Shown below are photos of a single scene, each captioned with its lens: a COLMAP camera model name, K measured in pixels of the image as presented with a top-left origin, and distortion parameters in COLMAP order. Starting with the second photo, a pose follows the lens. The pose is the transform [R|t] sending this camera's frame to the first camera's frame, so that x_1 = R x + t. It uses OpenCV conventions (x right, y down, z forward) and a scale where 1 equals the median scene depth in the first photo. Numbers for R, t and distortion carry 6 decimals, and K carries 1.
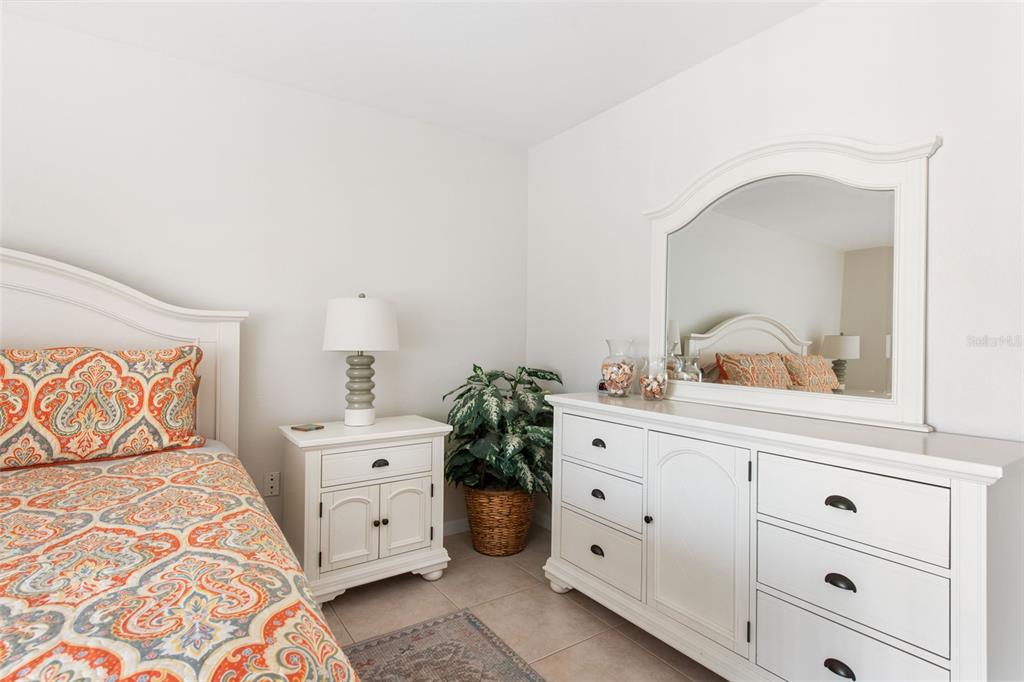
lens RADIAL K [[504.0, 0, 512.0], [0, 504.0, 341.0], [0, 0, 1]] dist [0.002227, 0.000193]
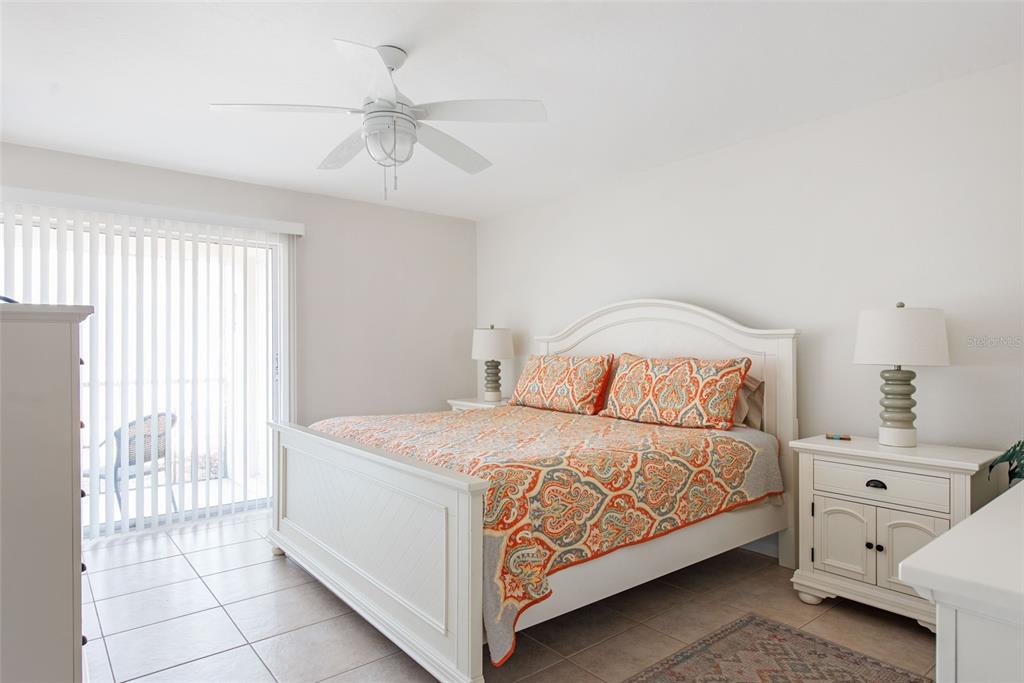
lens RADIAL K [[591.4, 0, 512.0], [0, 591.4, 341.5], [0, 0, 1]] dist [-0.002283, -0.001591]
pose [[0.083025, -0.017163, -0.996400, 0.901789], [0.001328, 0.999853, -0.017112, -0.007011], [0.996547, 0.000097, 0.083035, 0.261974]]
